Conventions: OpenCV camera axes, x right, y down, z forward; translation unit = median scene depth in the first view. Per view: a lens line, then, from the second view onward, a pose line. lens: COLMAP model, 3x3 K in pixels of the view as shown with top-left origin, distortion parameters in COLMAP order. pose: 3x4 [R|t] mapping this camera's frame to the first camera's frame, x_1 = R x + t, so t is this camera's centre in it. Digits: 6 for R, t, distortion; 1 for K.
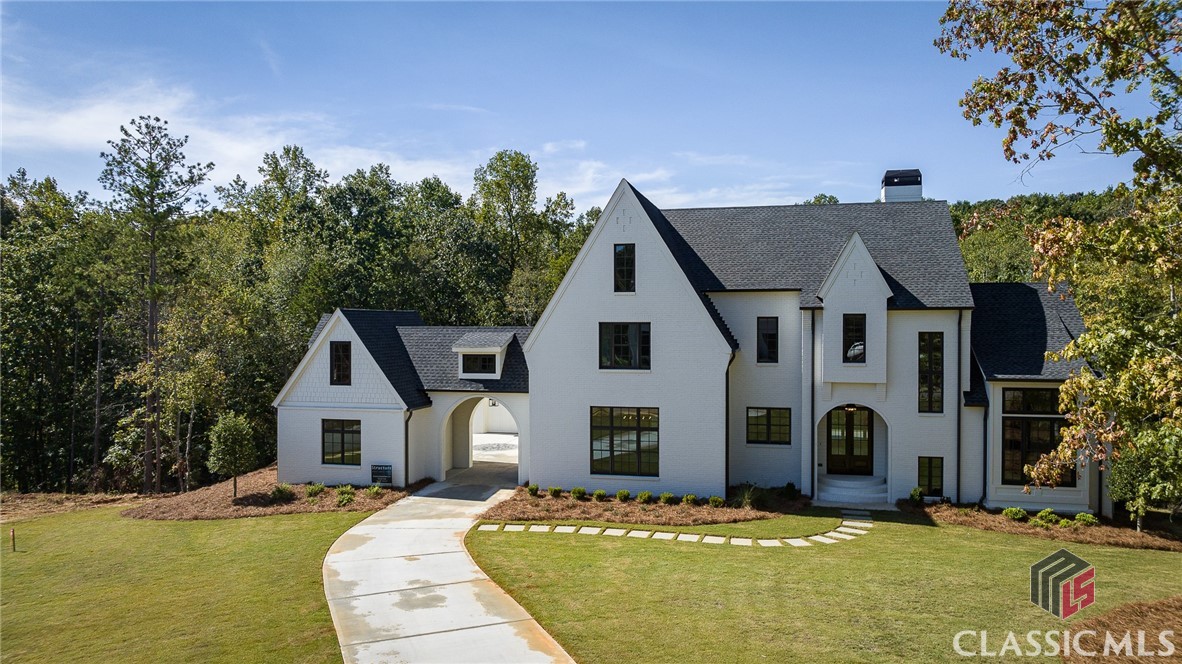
lens RADIAL K [[839.0, 0, 583.6], [0, 839.0, 334.7], [0, 0, 1]] dist [-0.007873, -0.002586]
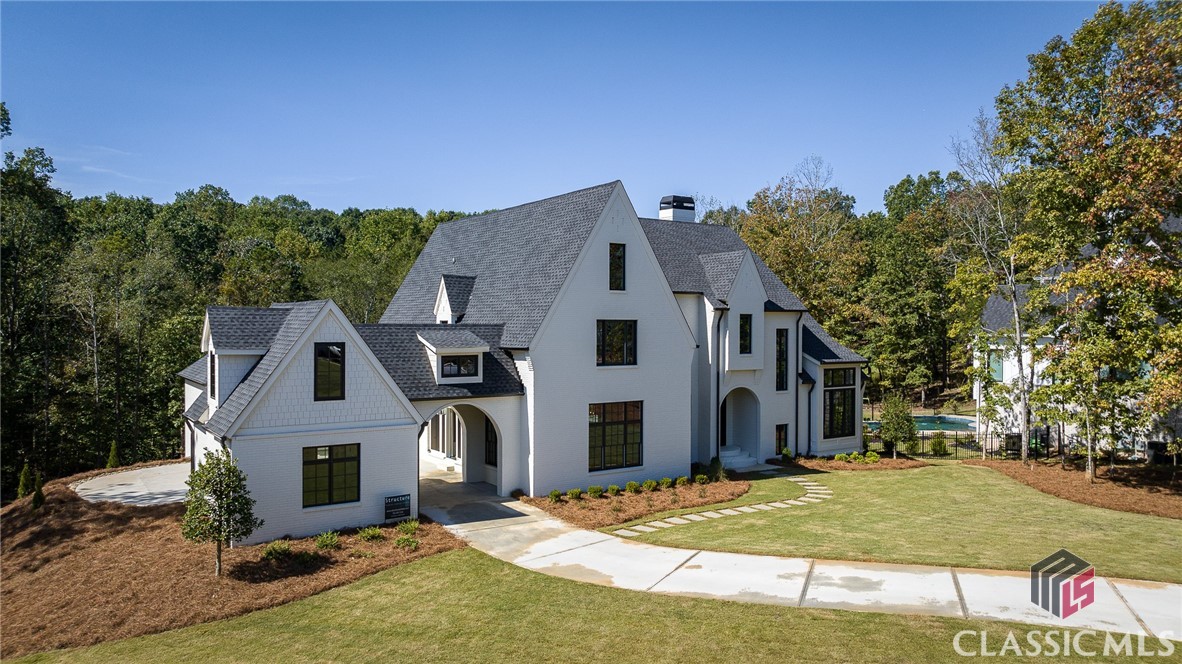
lens RADIAL K [[836.6, 0, 594.0], [0, 836.6, 332.1], [0, 0, 1]] dist [-0.016231, -0.005325]
pose [[0.669047, -0.003781, 0.743211, -0.742018], [0.008203, 0.999964, -0.002297, 0.002585], [-0.743175, 0.007634, 0.669053, 0.340464]]
